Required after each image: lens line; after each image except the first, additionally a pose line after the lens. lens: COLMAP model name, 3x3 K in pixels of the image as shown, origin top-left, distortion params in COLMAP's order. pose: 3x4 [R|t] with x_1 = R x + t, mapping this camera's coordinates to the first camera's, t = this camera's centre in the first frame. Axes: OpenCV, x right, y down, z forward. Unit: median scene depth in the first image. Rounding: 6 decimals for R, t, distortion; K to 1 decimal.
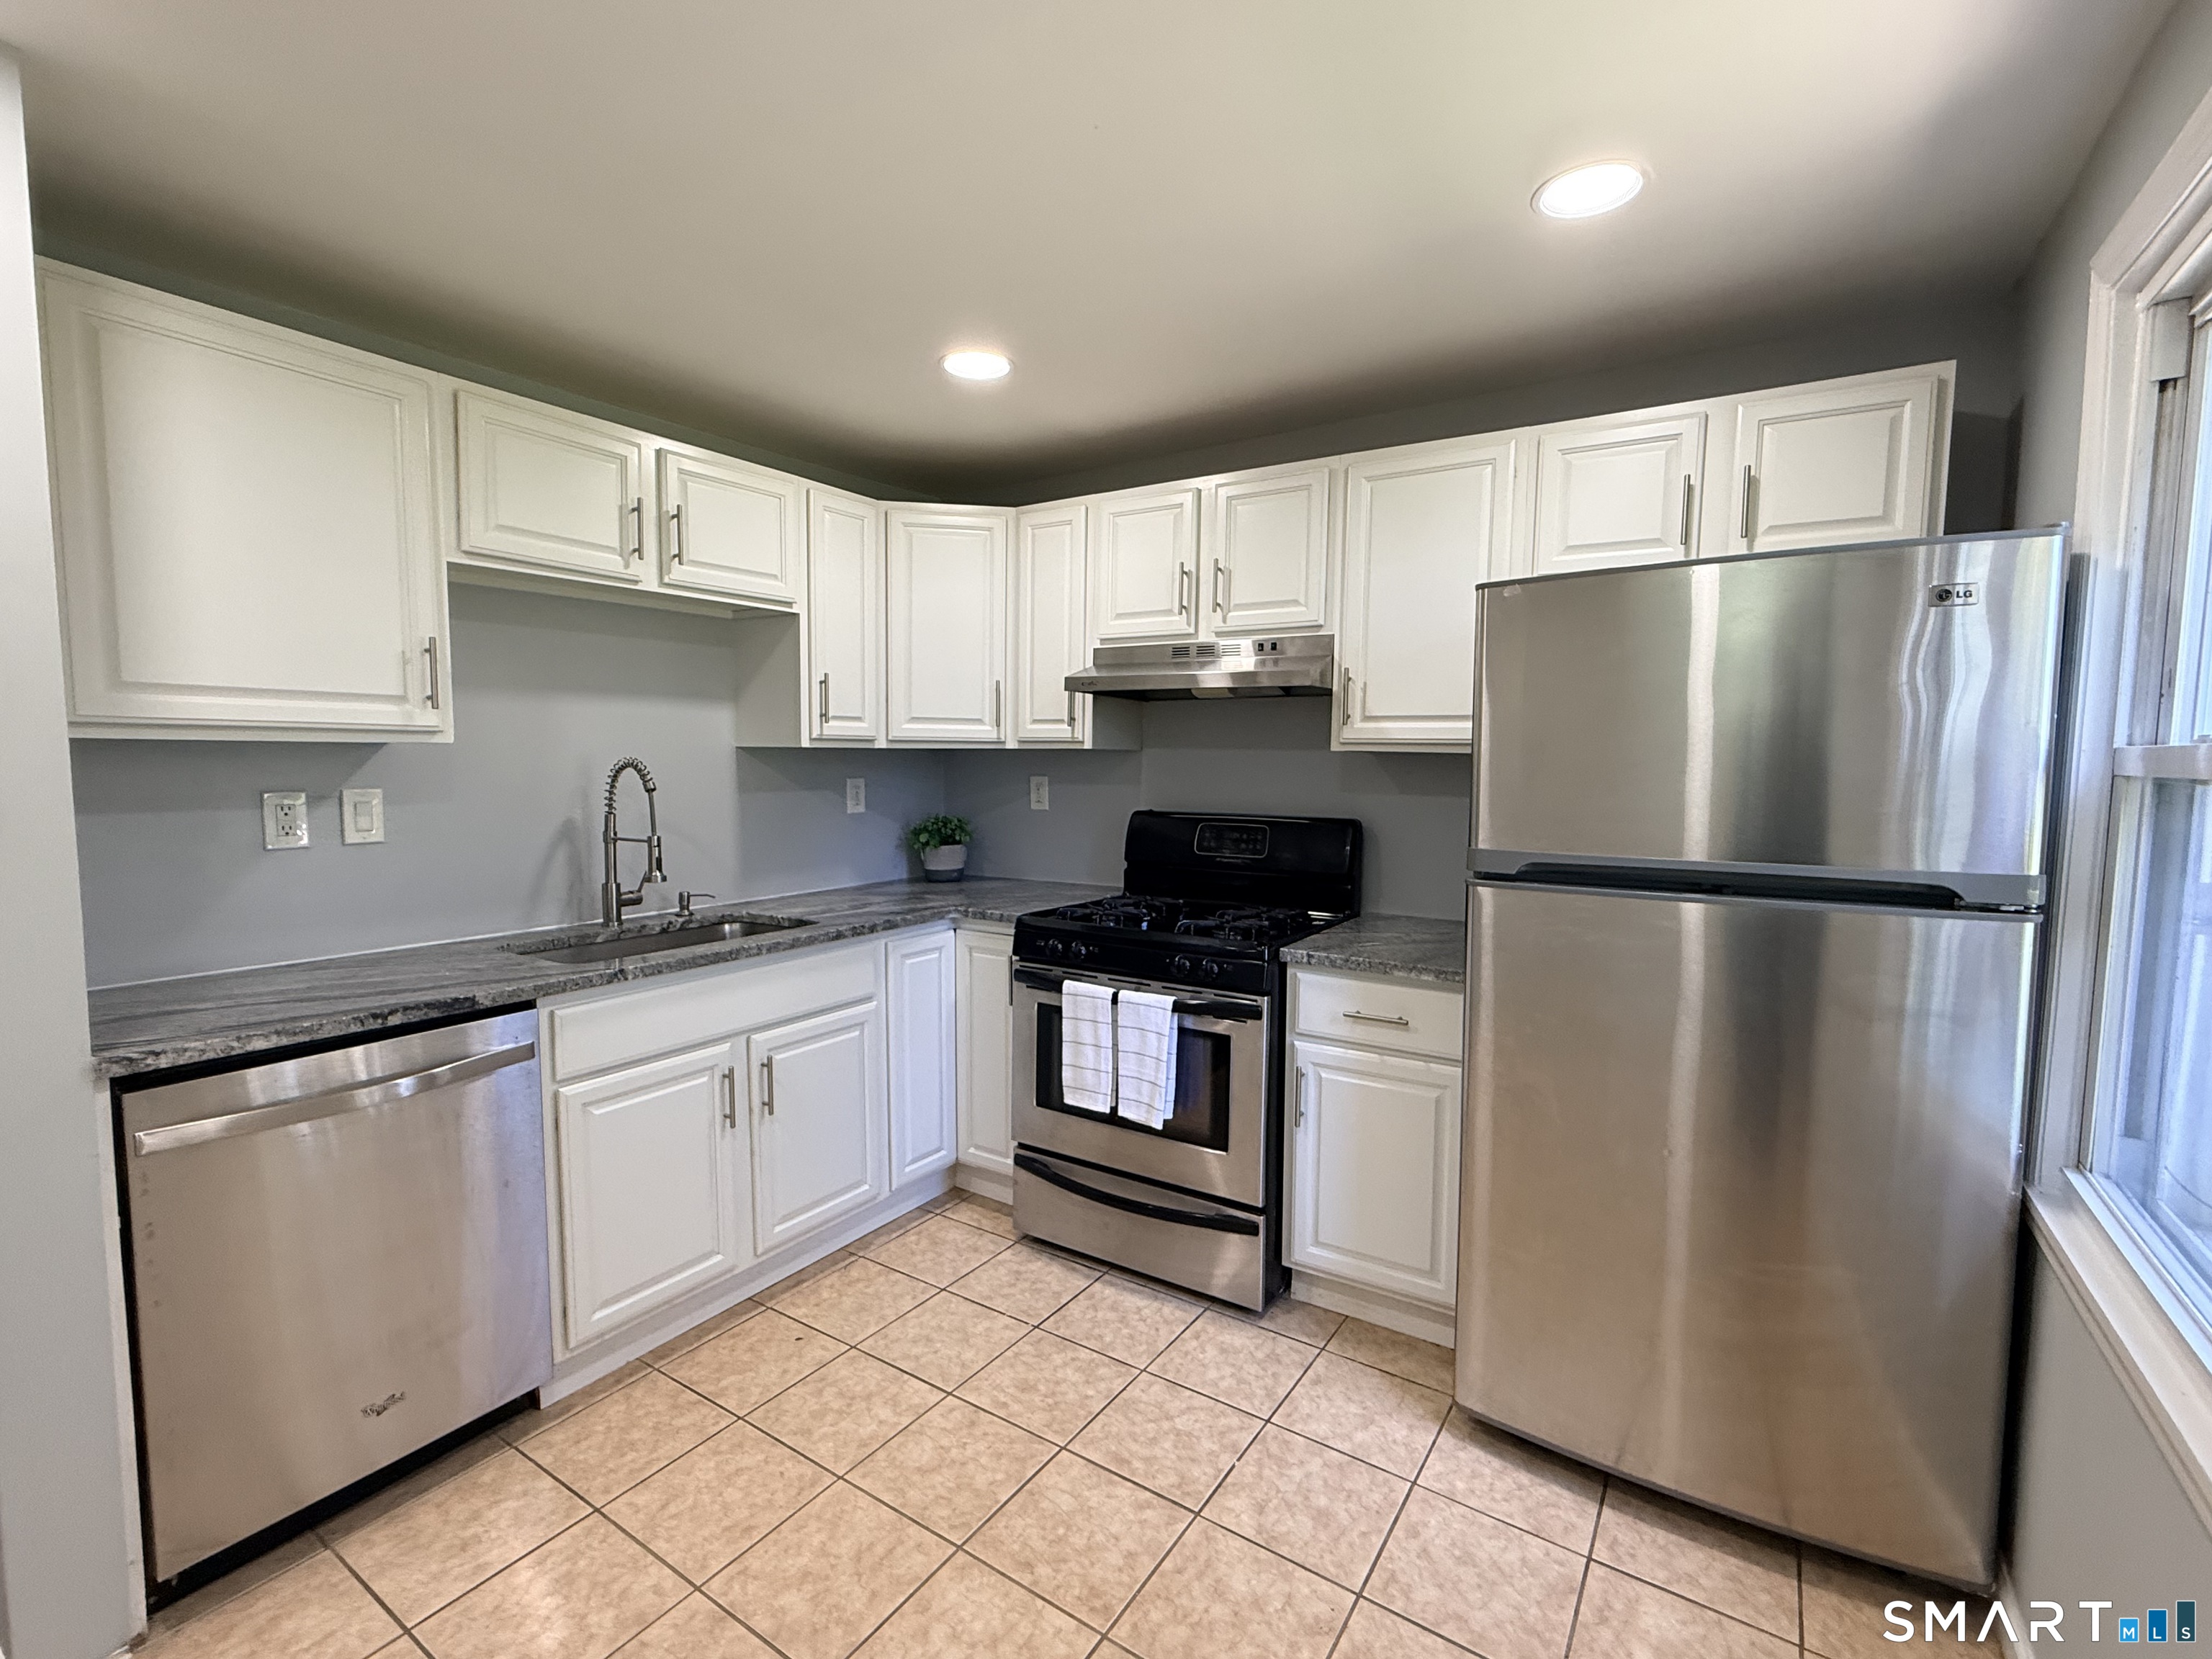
lens RADIAL K [[986.4, 0, 1104.8], [0, 986.4, 833.4], [0, 0, 1]] dist [0.000942, -0.000226]
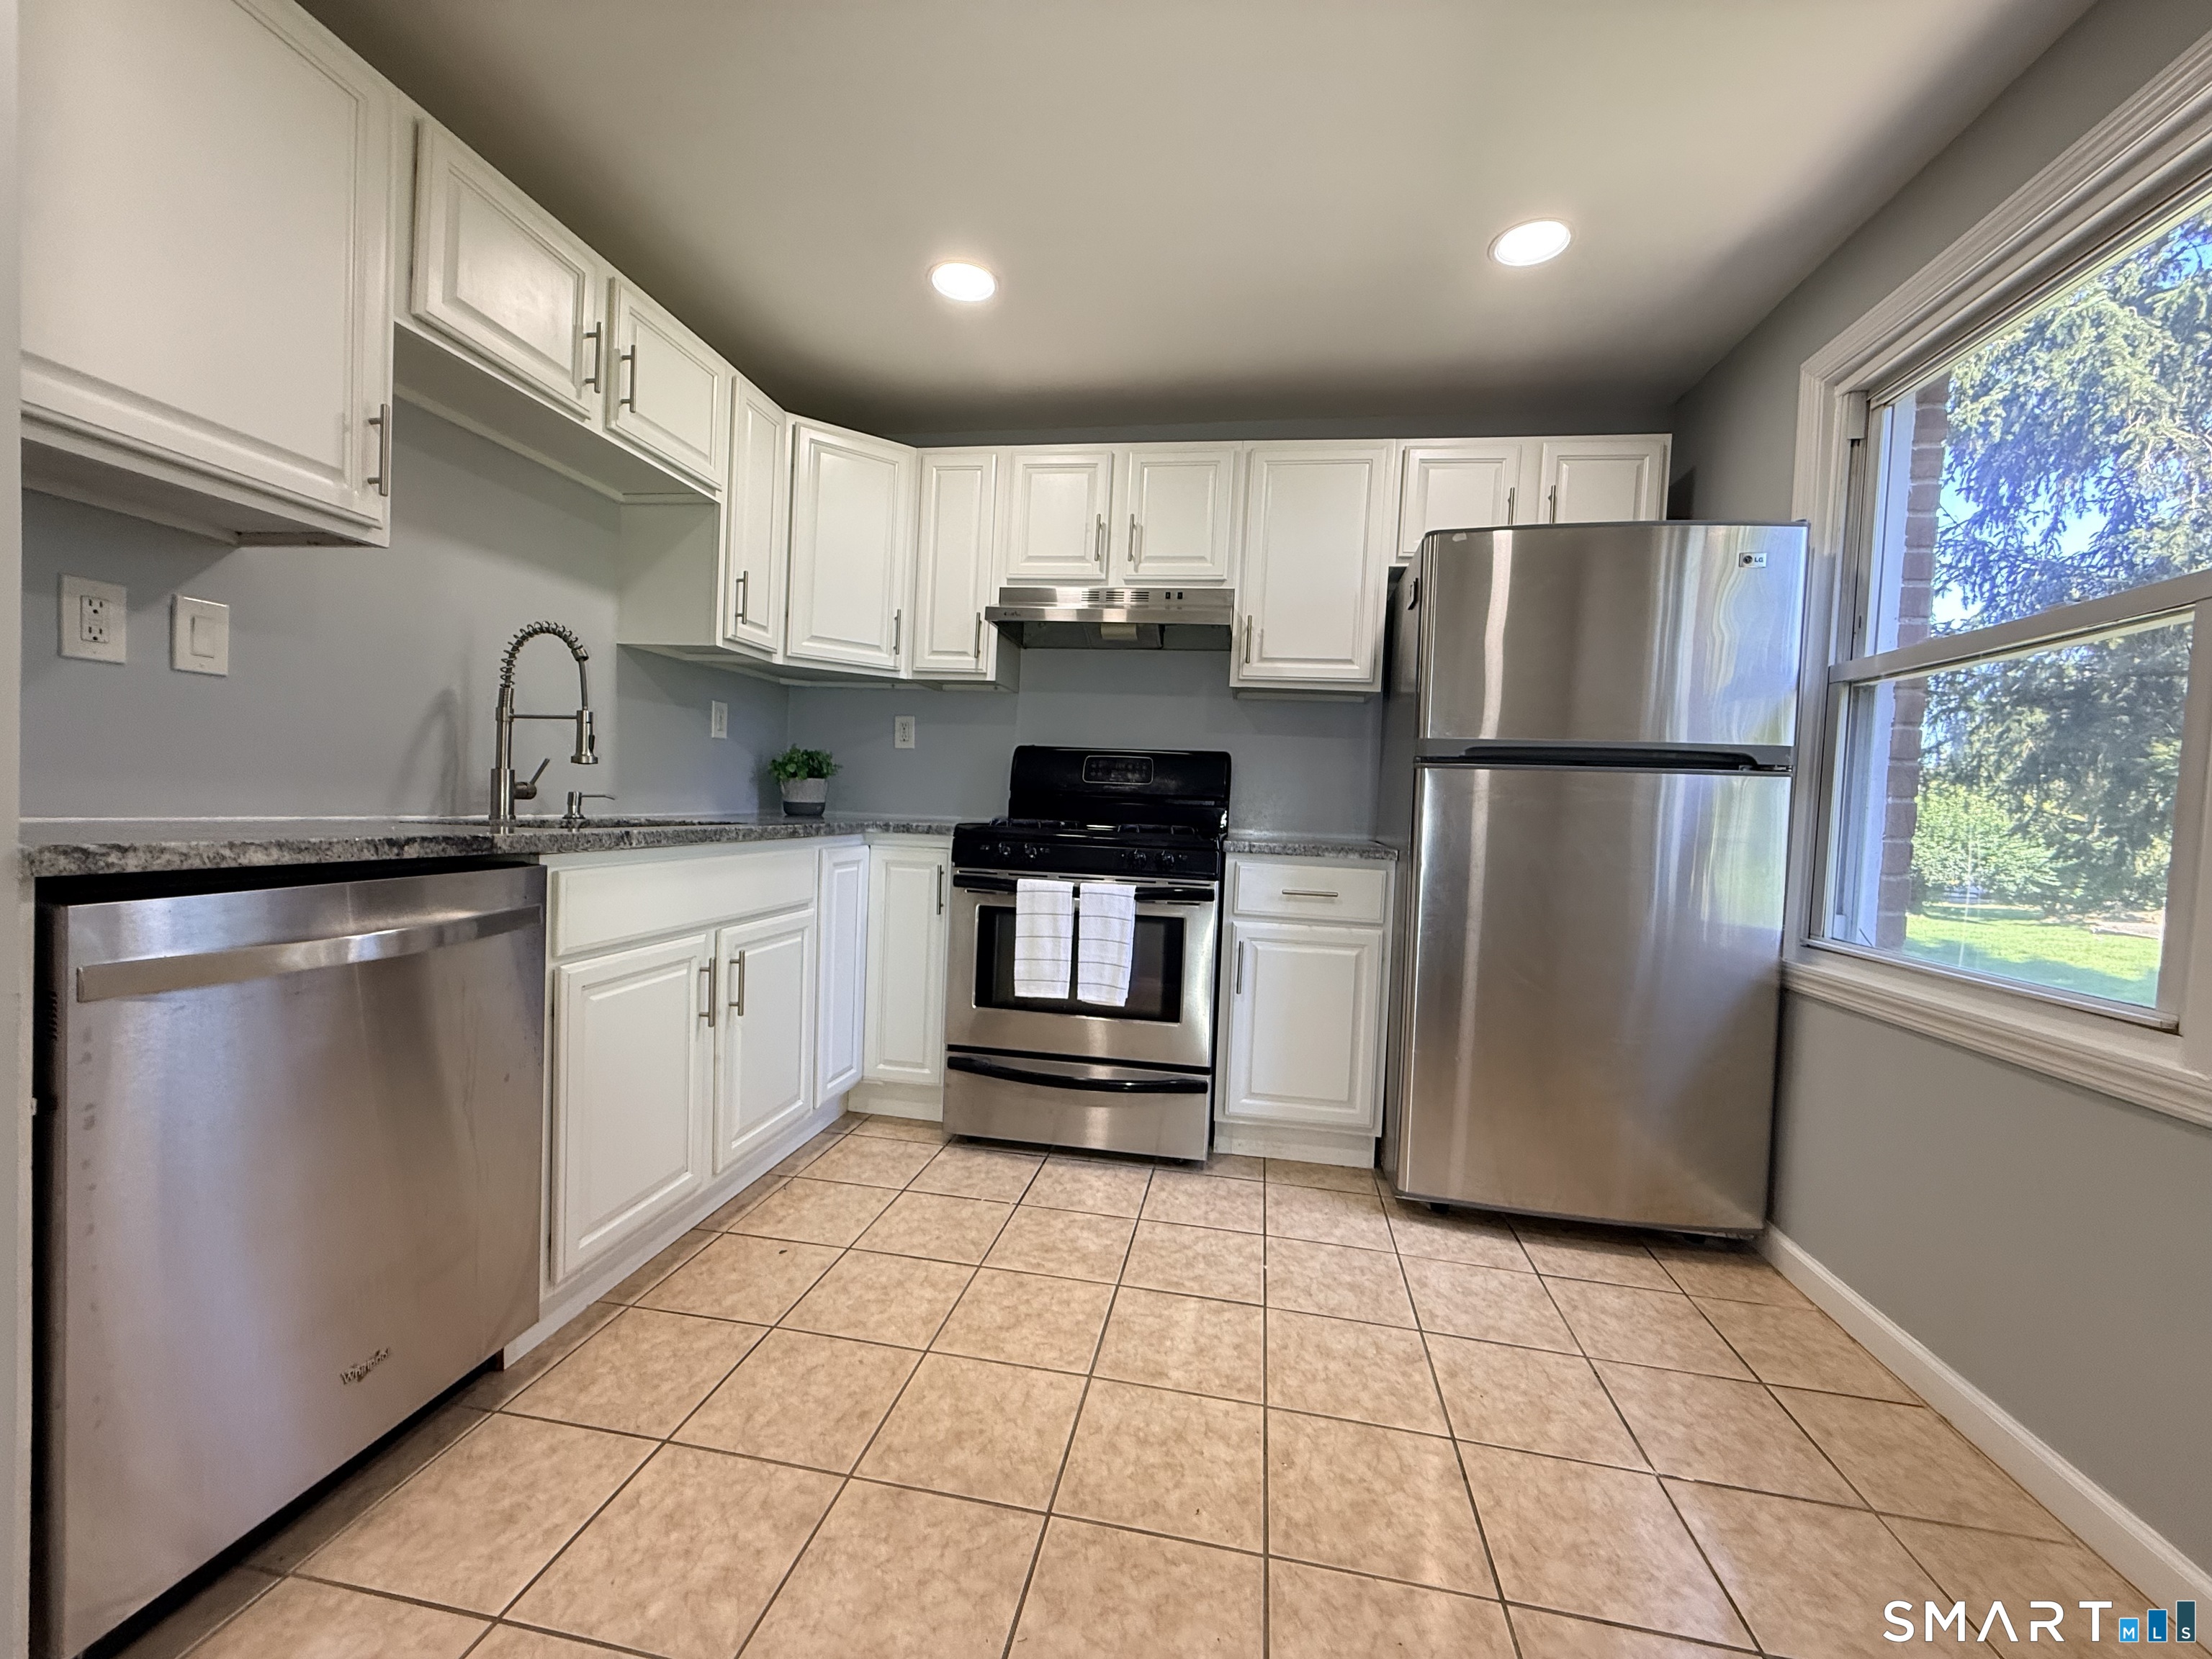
lens RADIAL K [[876.6, 0, 1101.3], [0, 876.6, 831.4], [0, 0, 1]] dist [-0.000397, 0.000055]
pose [[0.917107, 0.019729, 0.398154, -0.382458], [-0.006215, 0.999361, -0.035204, 0.149328], [-0.398594, 0.029811, 0.916643, 0.117813]]
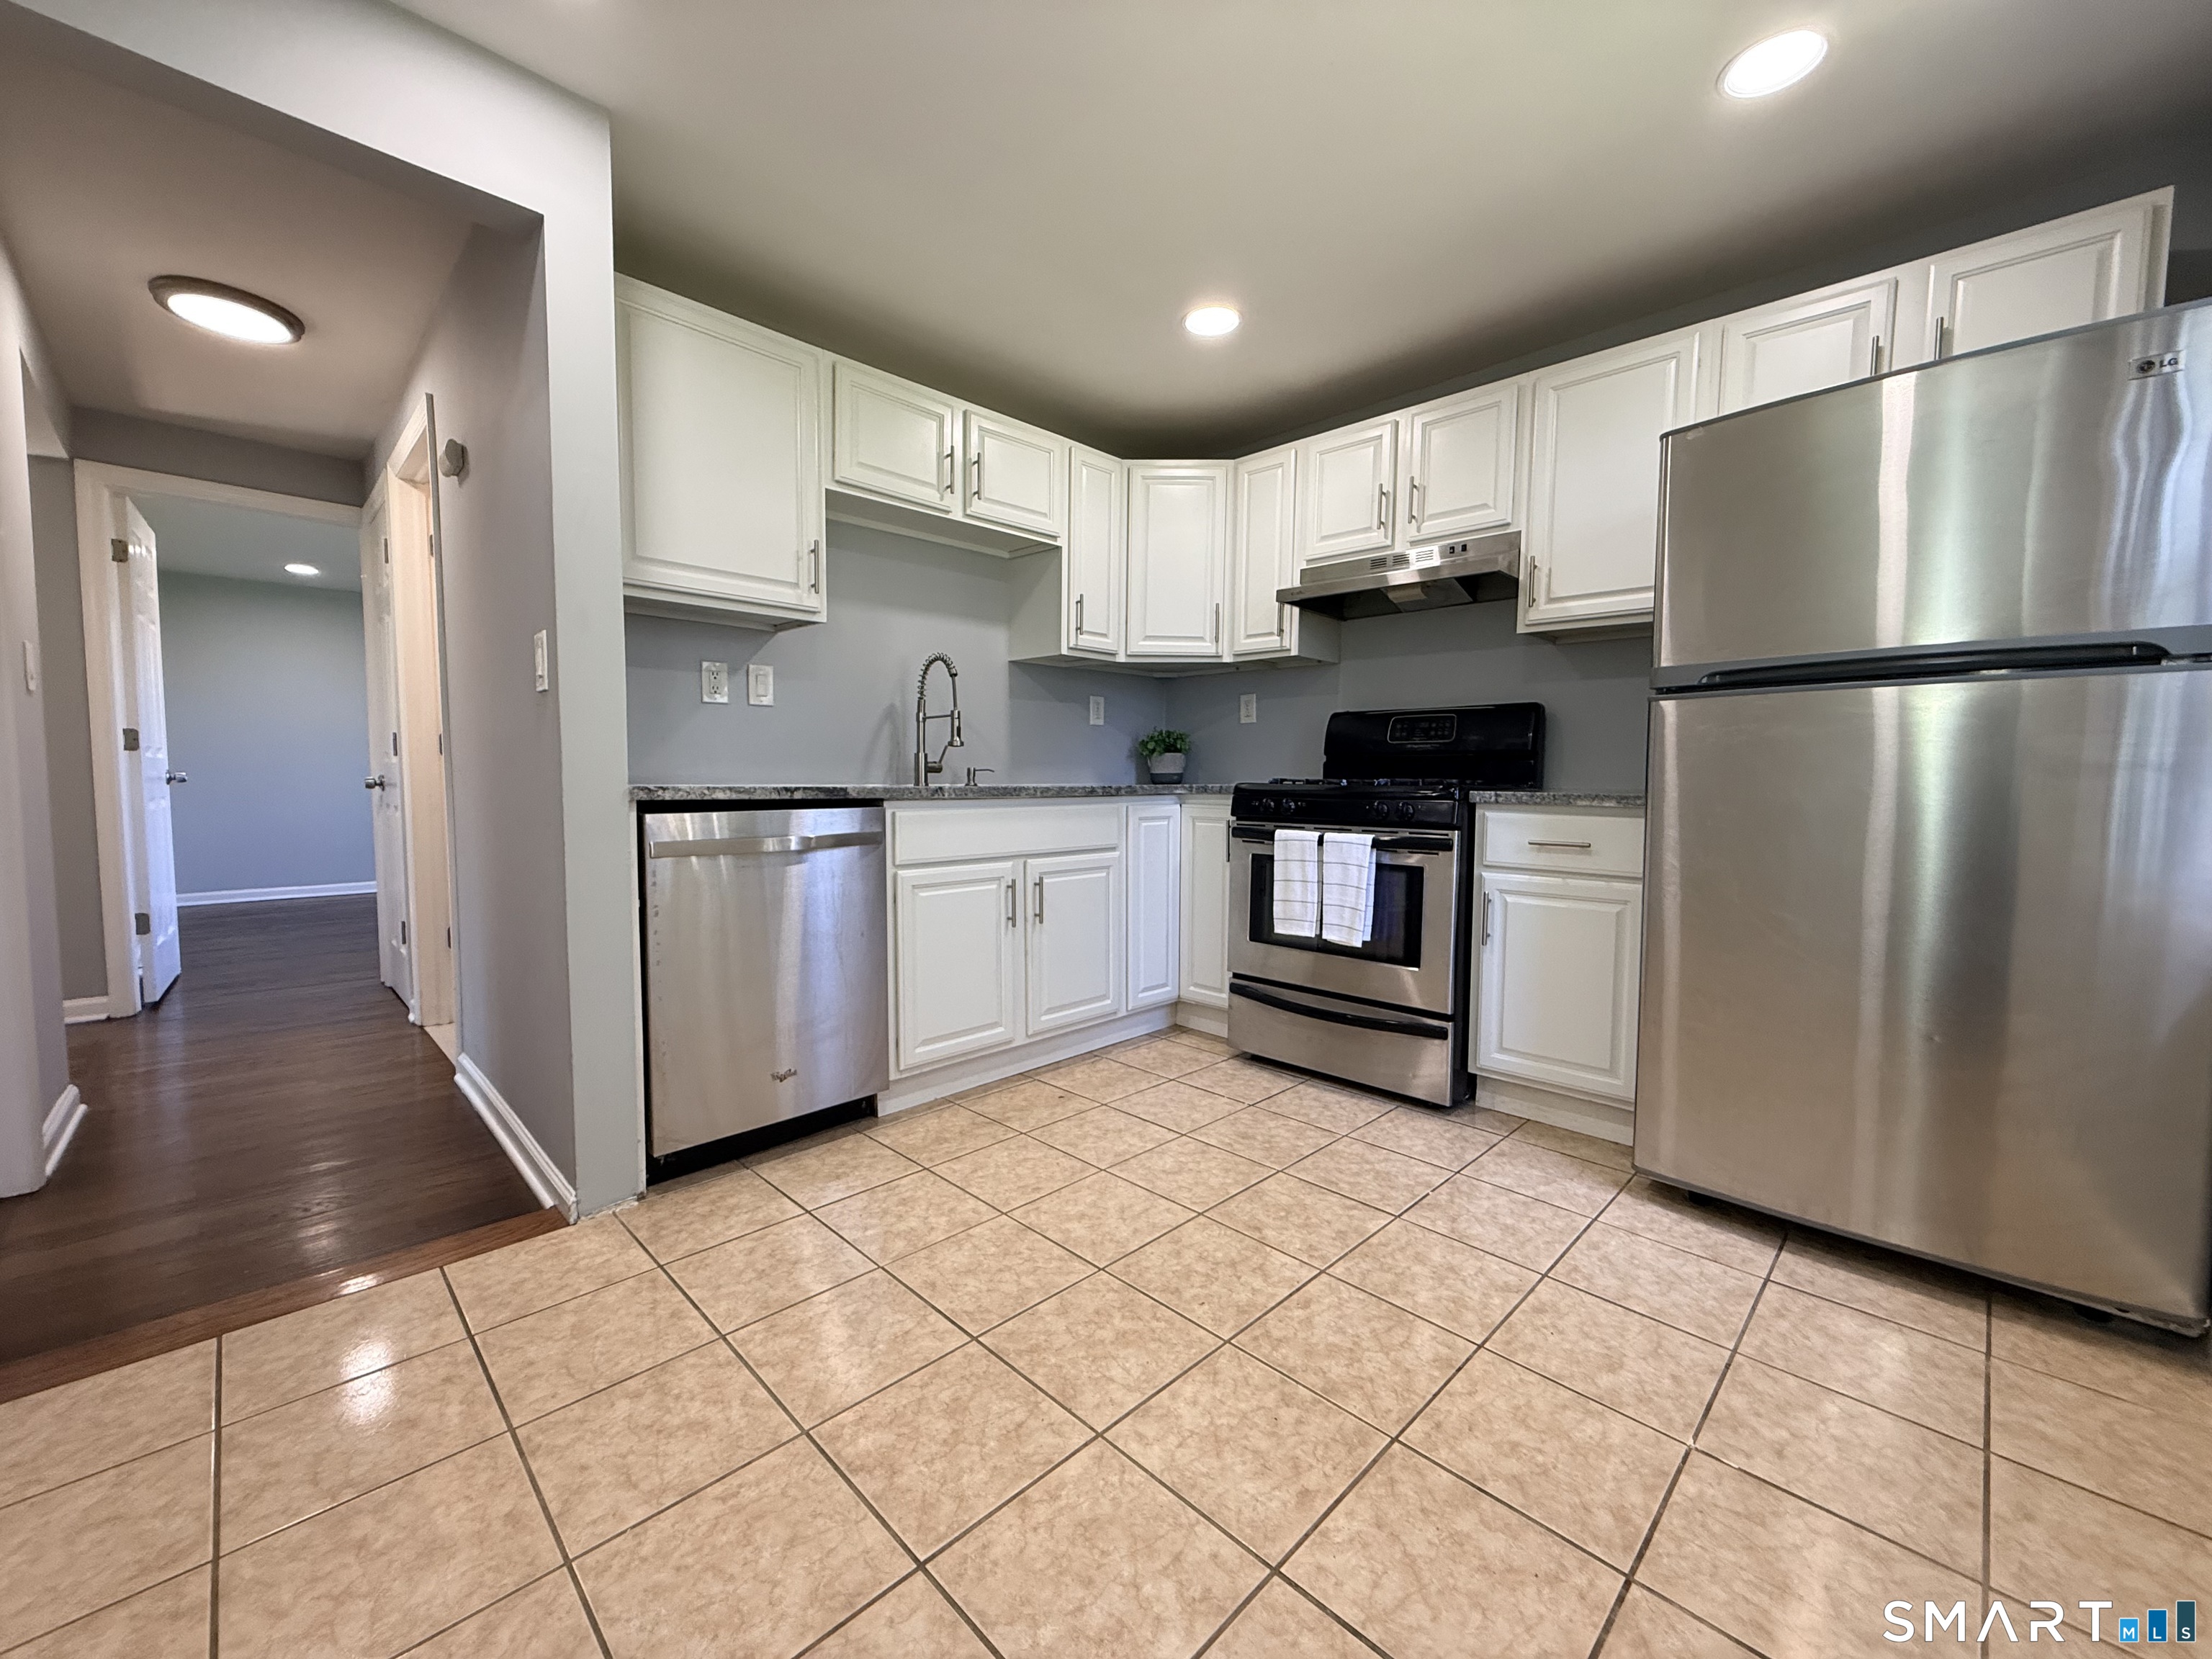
lens RADIAL K [[876.6, 0, 1104.6], [0, 876.6, 830.0], [0, 0, 1]] dist [-0.000397, 0.000055]
pose [[0.980134, 0.012551, -0.197939, -0.039648], [-0.015517, 0.999789, -0.013438, 0.190901], [0.197729, 0.016243, 0.980122, -0.095006]]
